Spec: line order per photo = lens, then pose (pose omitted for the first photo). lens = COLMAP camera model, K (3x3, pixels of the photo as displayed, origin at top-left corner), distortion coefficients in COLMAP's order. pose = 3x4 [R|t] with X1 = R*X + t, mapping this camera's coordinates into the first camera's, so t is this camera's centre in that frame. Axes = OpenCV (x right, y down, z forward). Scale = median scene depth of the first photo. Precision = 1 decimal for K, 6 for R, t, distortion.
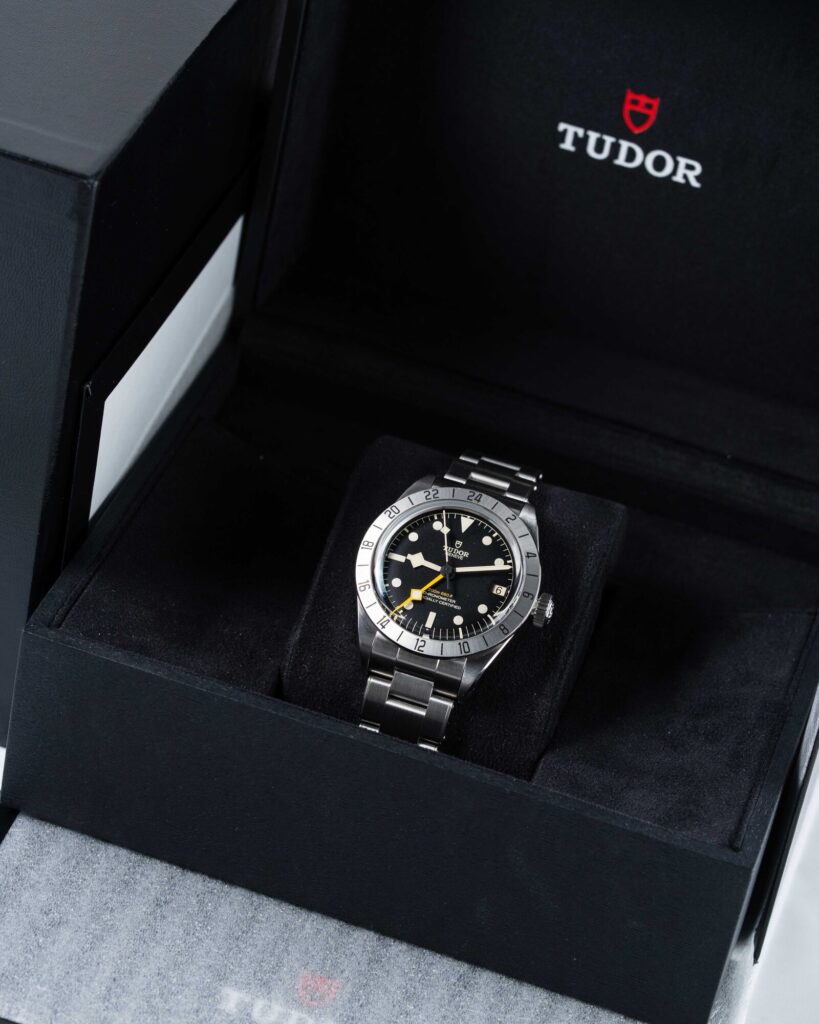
lens RADIAL K [[4704.3, 0, 409.5], [0, 4704.3, 512.0], [0, 0, 1]] dist [0.222682, -5.053894]
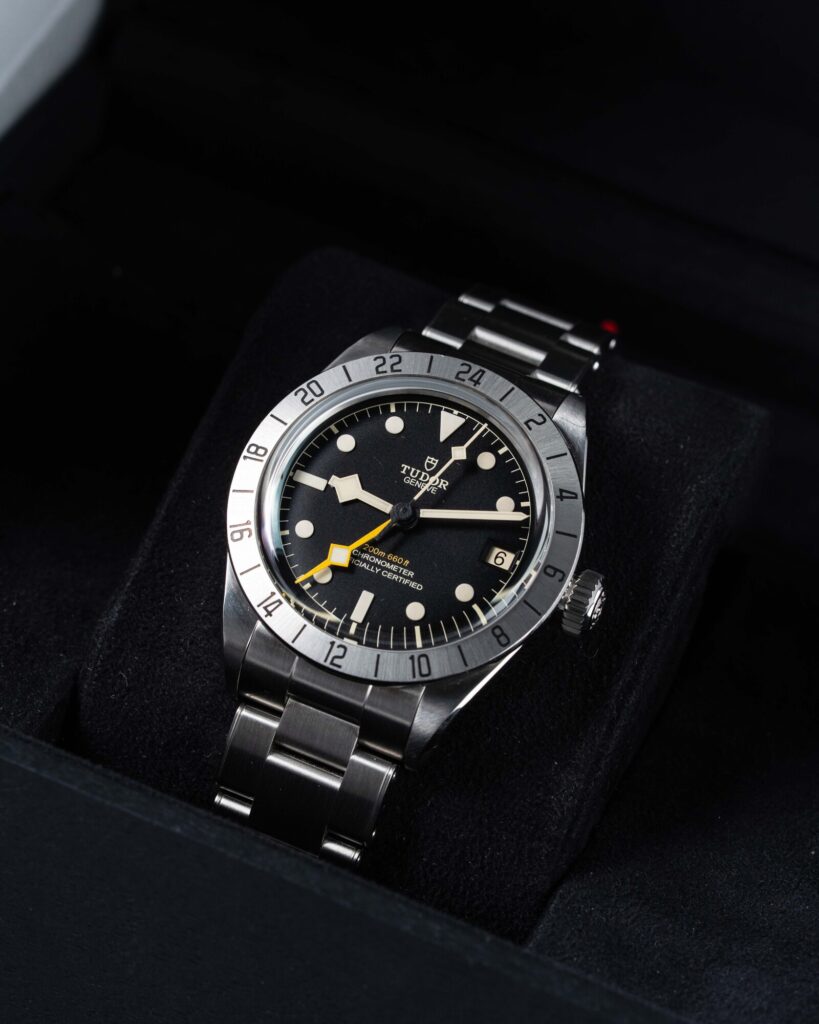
lens RADIAL K [[4704.3, 0, 409.5], [0, 4704.3, 512.0], [0, 0, 1]] dist [0.222682, -5.053894]
pose [[0.995226, 0.072660, -0.065154, 0.042420], [-0.070492, 0.996899, 0.034985, -0.005829], [0.067494, -0.030225, 0.997262, 0.483295]]
